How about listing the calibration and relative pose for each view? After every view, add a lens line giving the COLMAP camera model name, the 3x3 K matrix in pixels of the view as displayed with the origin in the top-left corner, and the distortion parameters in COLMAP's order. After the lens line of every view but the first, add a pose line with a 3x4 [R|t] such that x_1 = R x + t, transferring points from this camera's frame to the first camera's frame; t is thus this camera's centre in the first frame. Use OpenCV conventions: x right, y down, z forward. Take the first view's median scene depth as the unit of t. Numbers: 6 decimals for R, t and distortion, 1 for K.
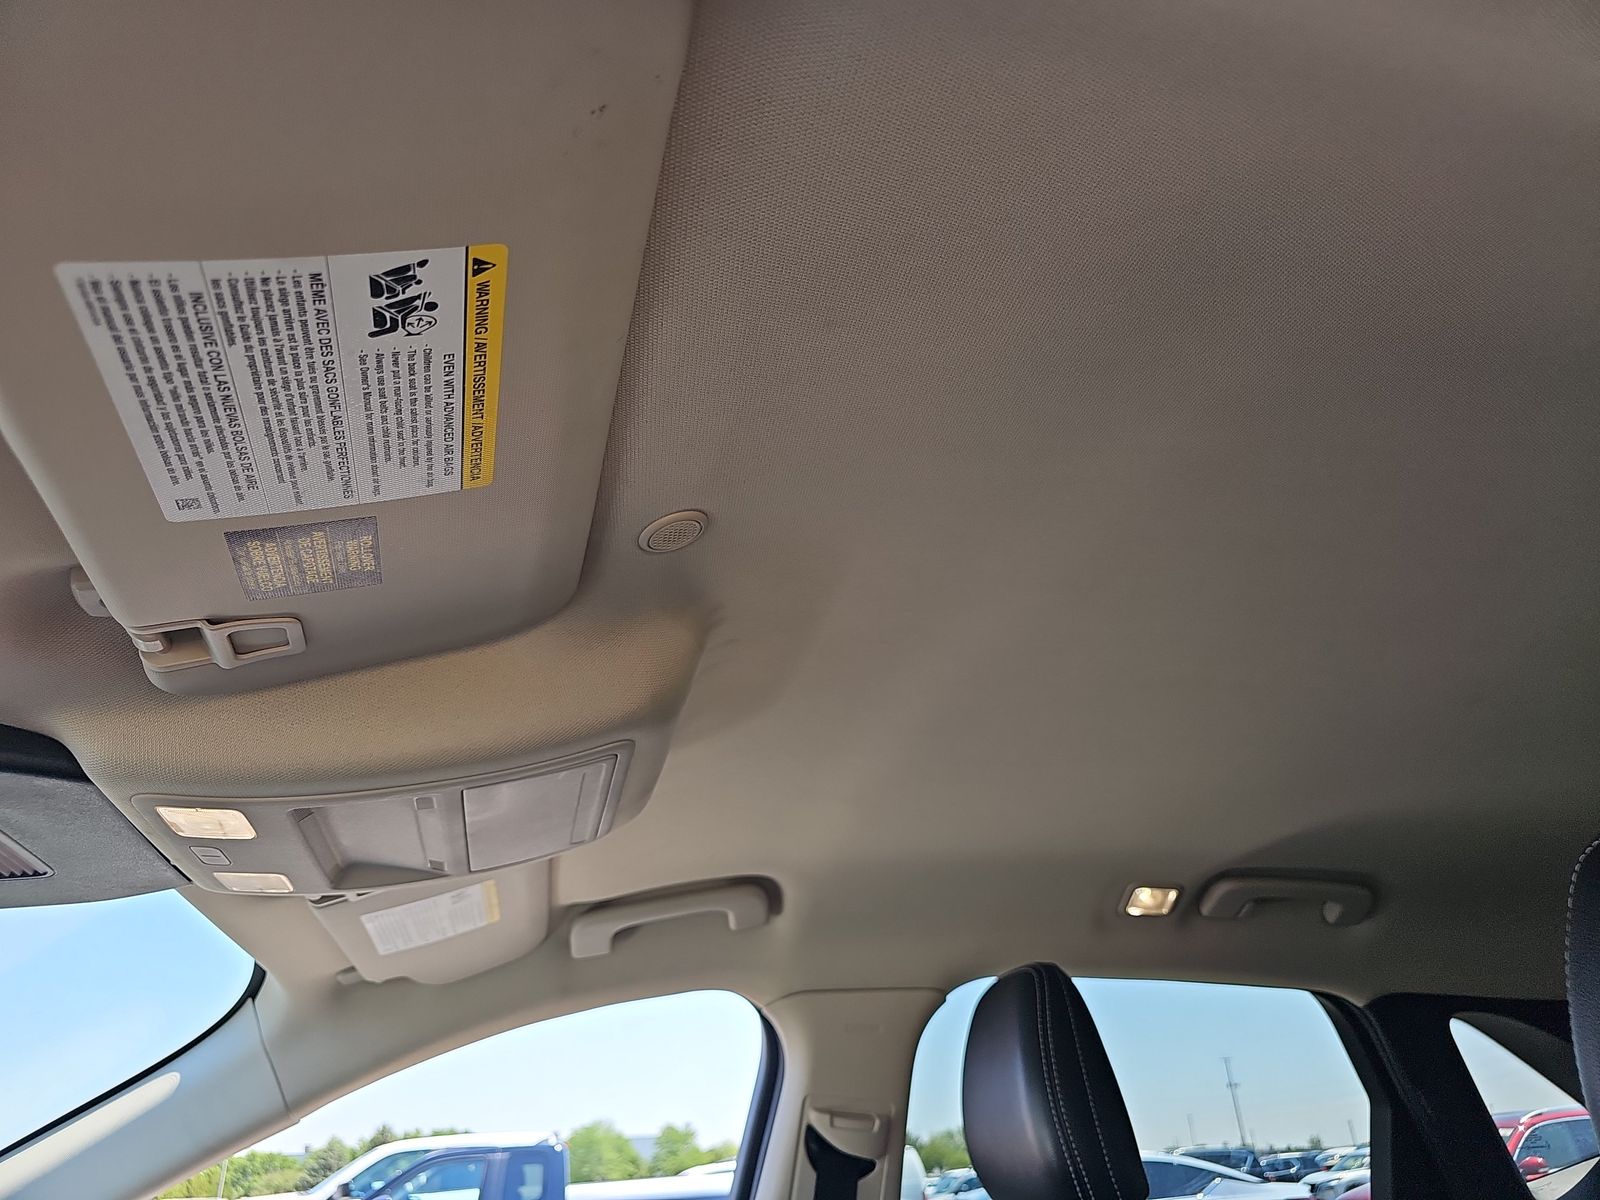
lens RADIAL K [[1090.3, 0, 804.6], [0, 1090.3, 611.0], [0, 0, 1]] dist [0.040571, -0.064885]
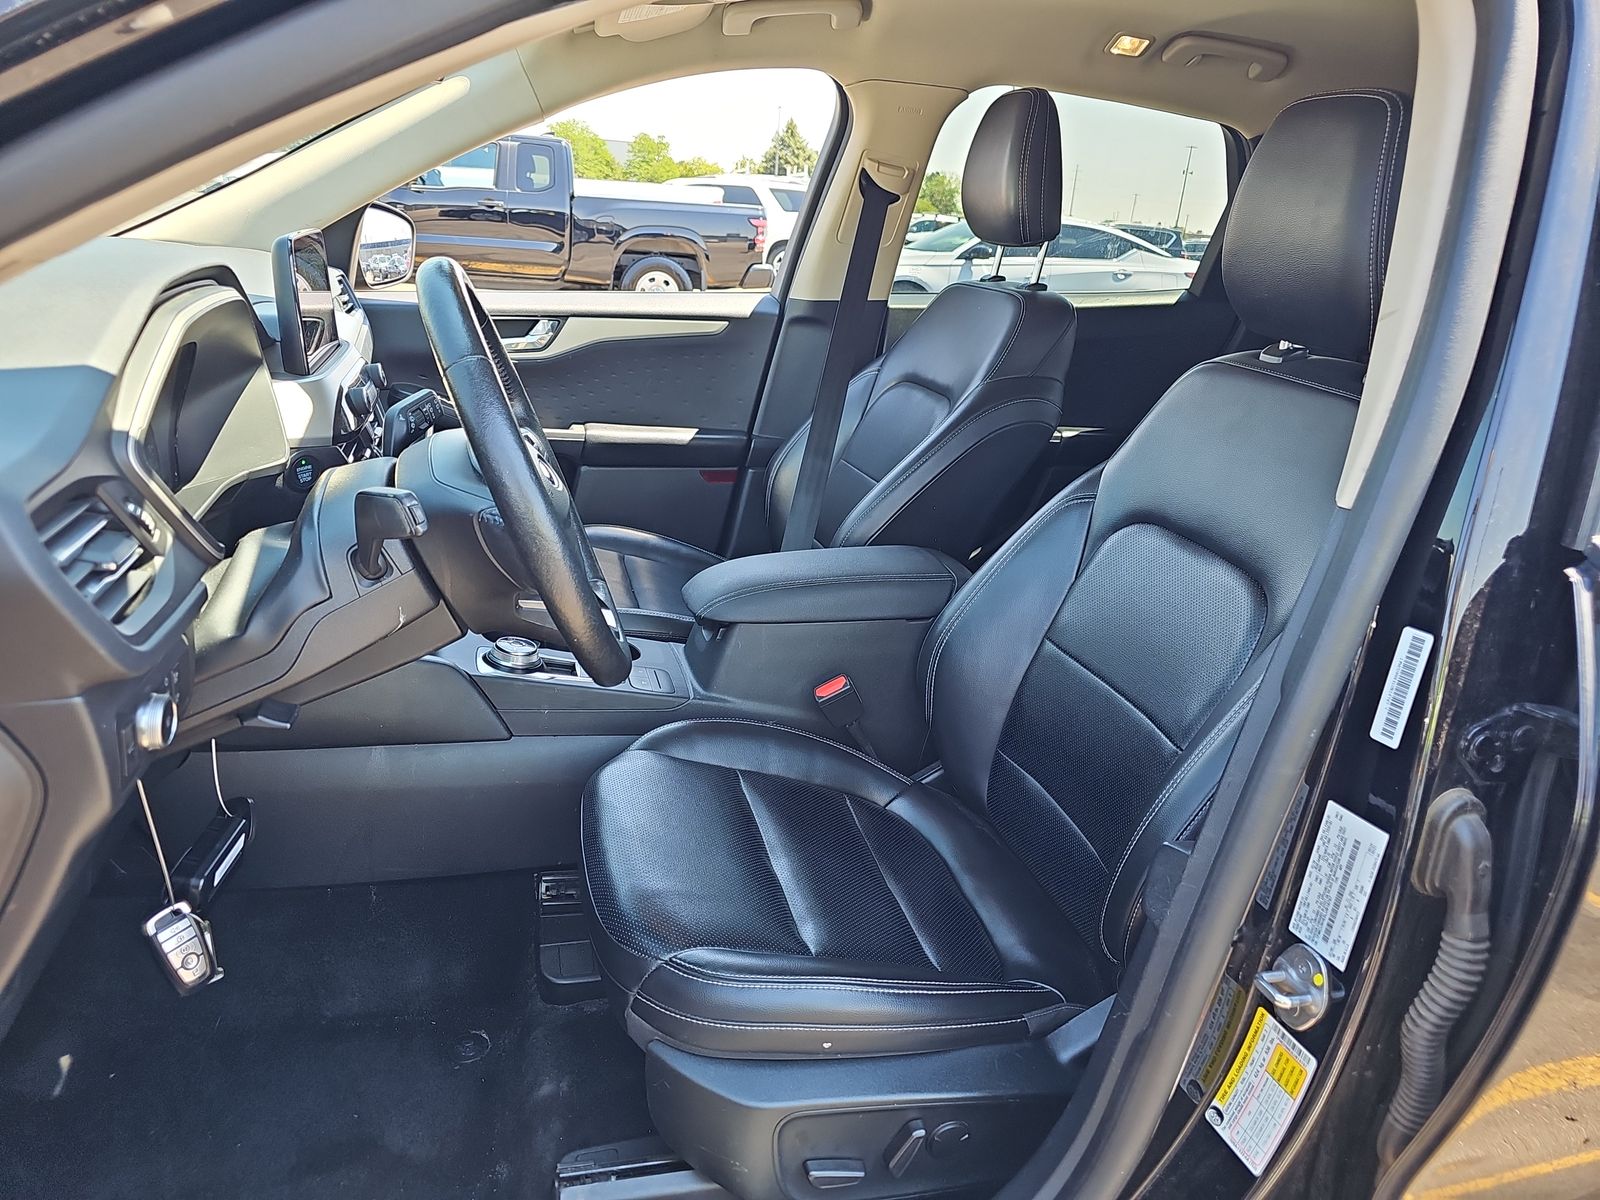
lens RADIAL K [[1090.3, 0, 804.6], [0, 1090.3, 611.0], [0, 0, 1]] dist [0.040571, -0.064885]
pose [[0.991240, 0.108034, 0.075977, -0.121038], [-0.128892, 0.665738, 0.734970, -0.229209], [0.028821, -0.738324, 0.673830, -0.482208]]
